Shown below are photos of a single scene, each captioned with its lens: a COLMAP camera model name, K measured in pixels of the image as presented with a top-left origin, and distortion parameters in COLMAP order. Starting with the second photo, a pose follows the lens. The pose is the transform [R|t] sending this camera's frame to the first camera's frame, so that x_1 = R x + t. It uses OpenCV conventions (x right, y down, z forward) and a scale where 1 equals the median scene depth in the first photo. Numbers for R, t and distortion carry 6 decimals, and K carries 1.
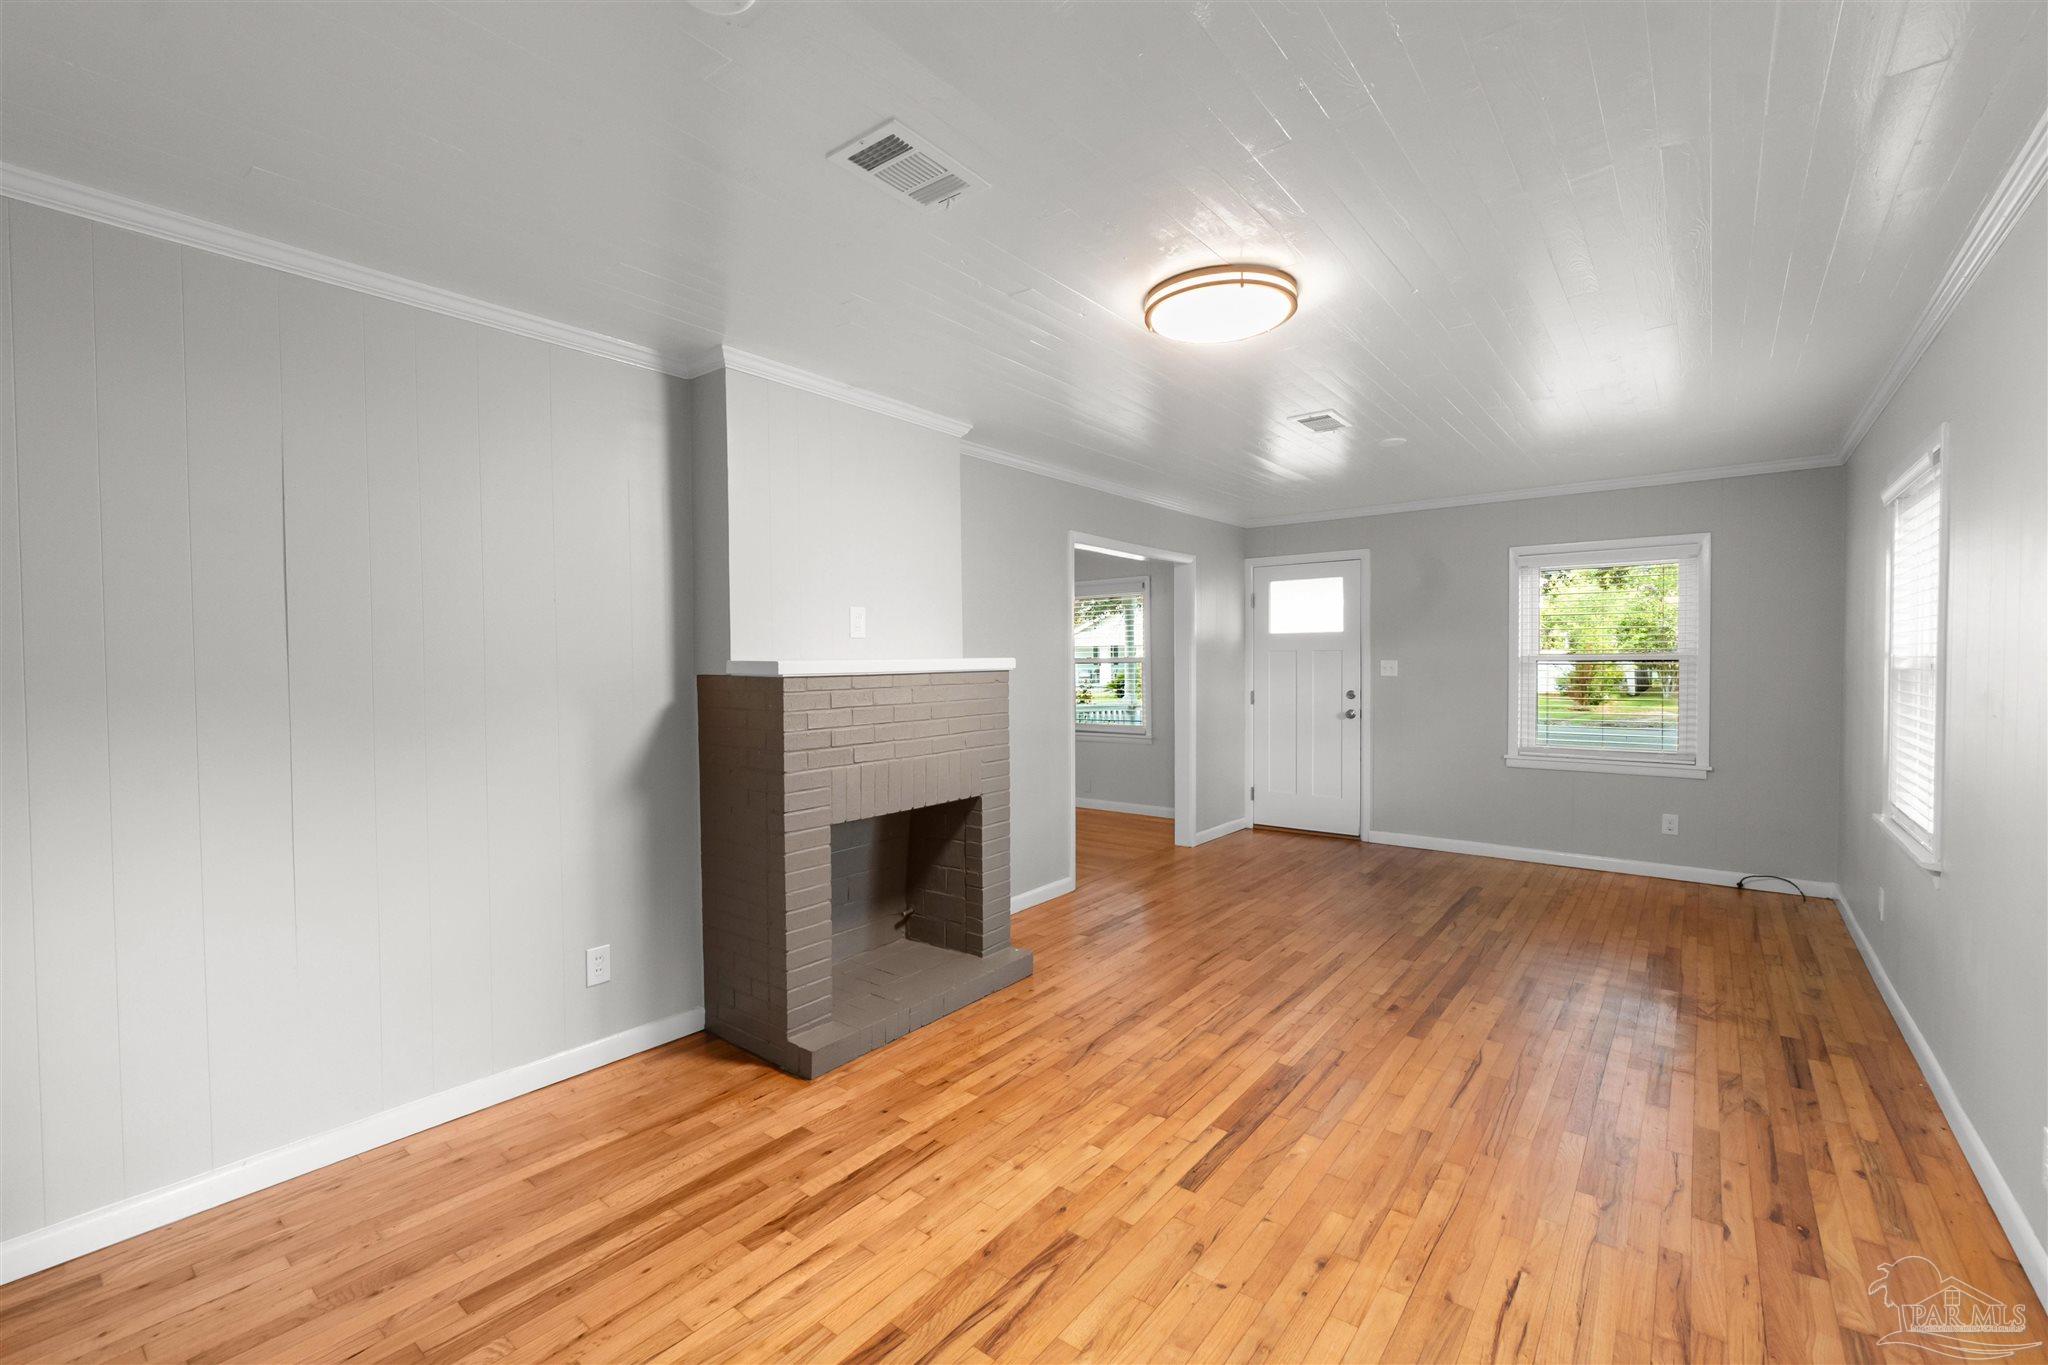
lens RADIAL K [[885.3, 0, 1003.6], [0, 885.3, 674.9], [0, 0, 1]] dist [-0.000765, 0.000864]
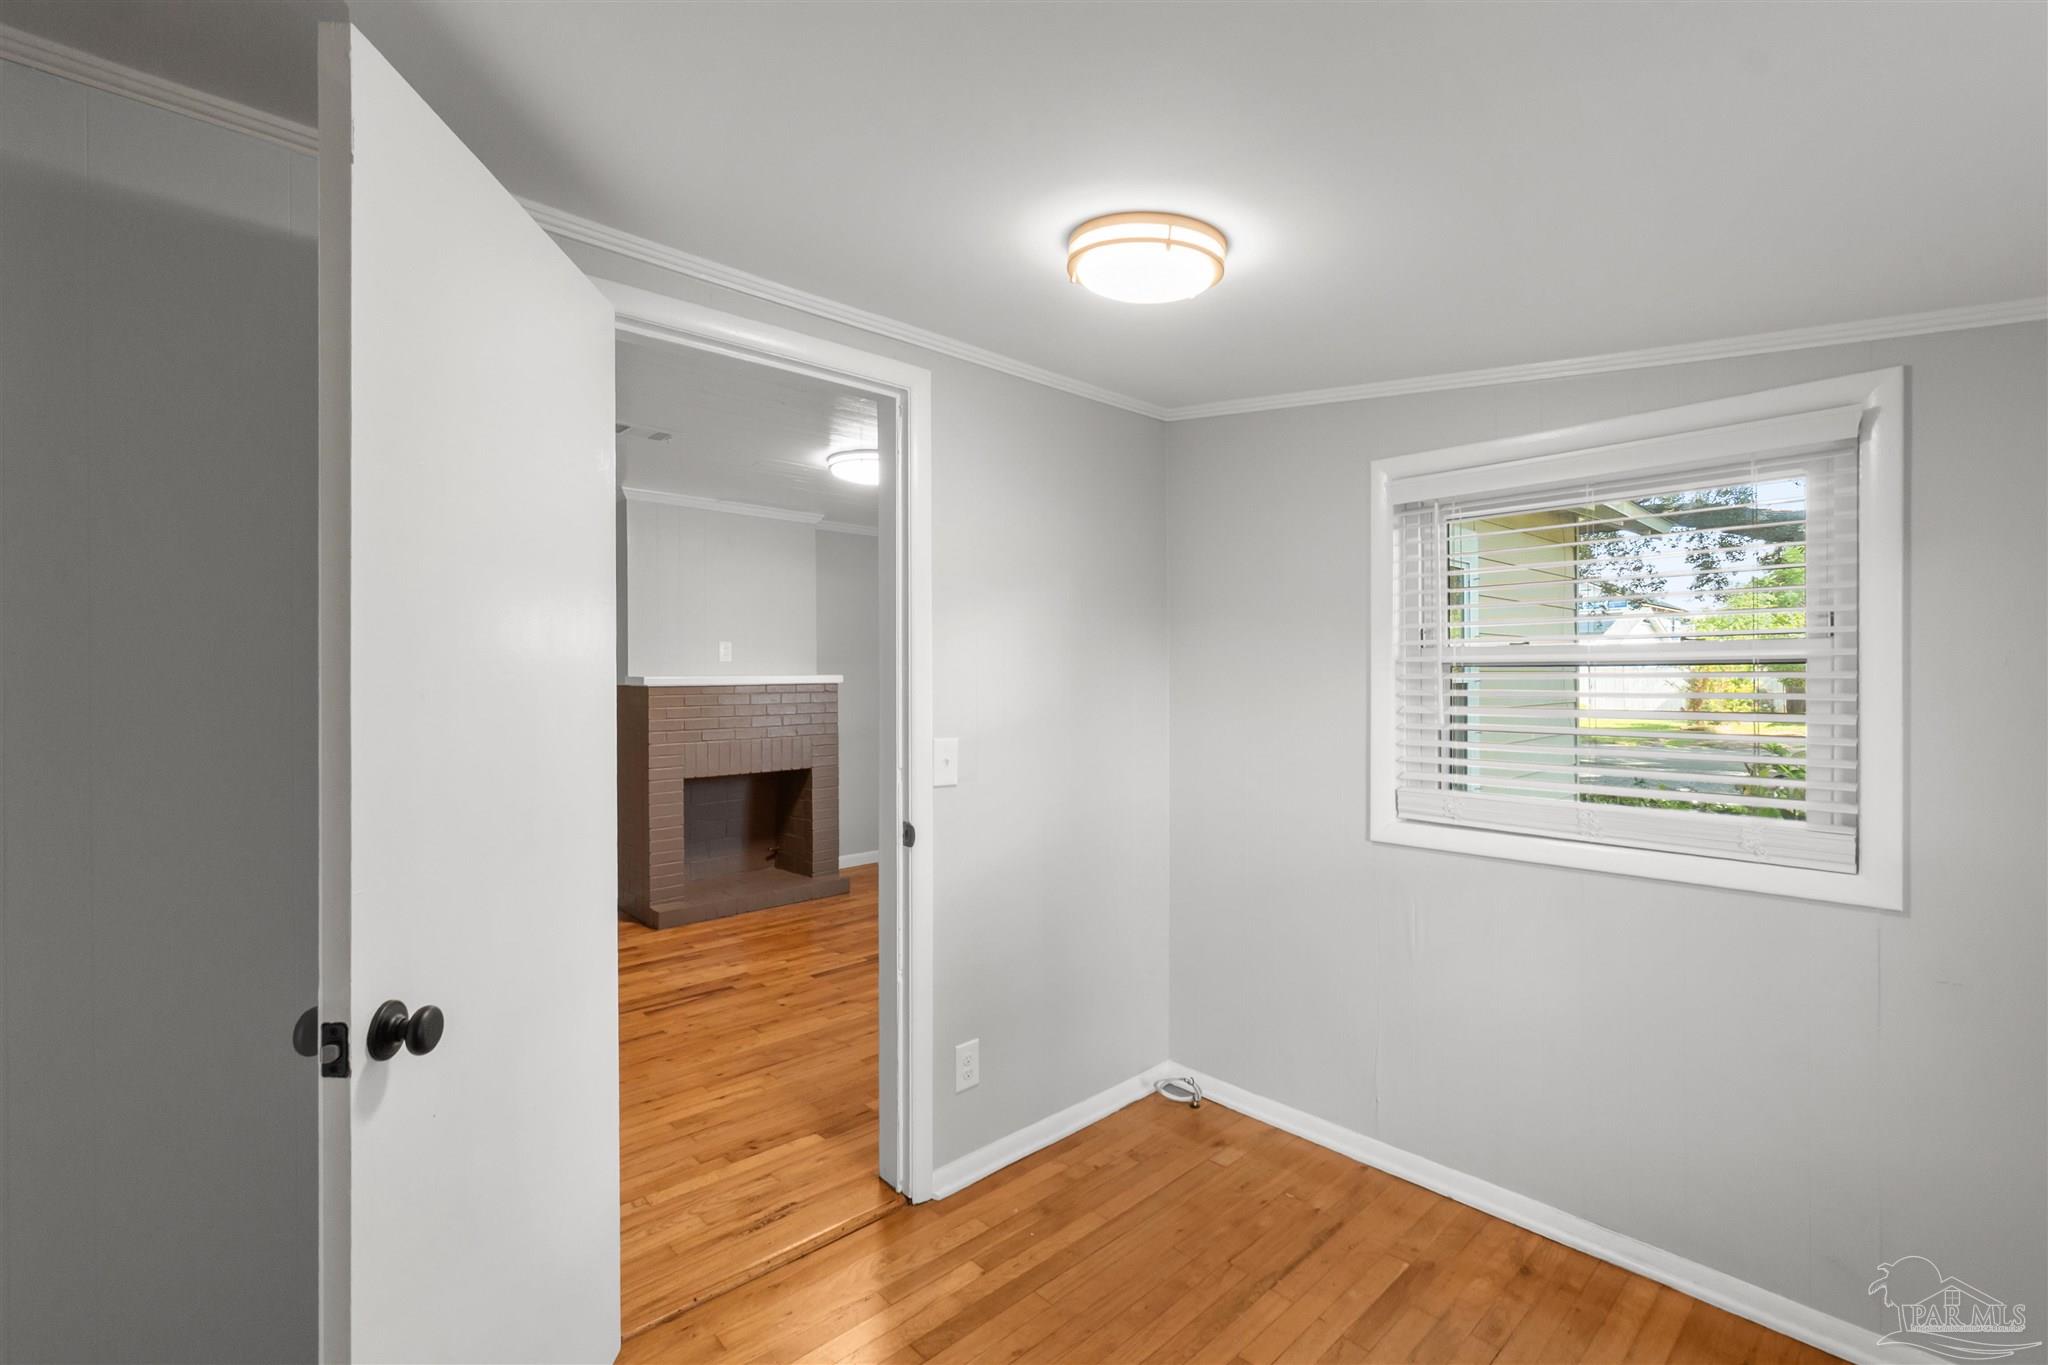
lens RADIAL K [[885.3, 0, 990.5], [0, 885.3, 673.5], [0, 0, 1]] dist [-0.000765, 0.000864]
pose [[0.987849, 0.001244, -0.155413, 0.557318], [-0.004638, 0.999759, -0.021476, 0.009150], [0.155349, 0.021935, 0.987616, -0.469705]]
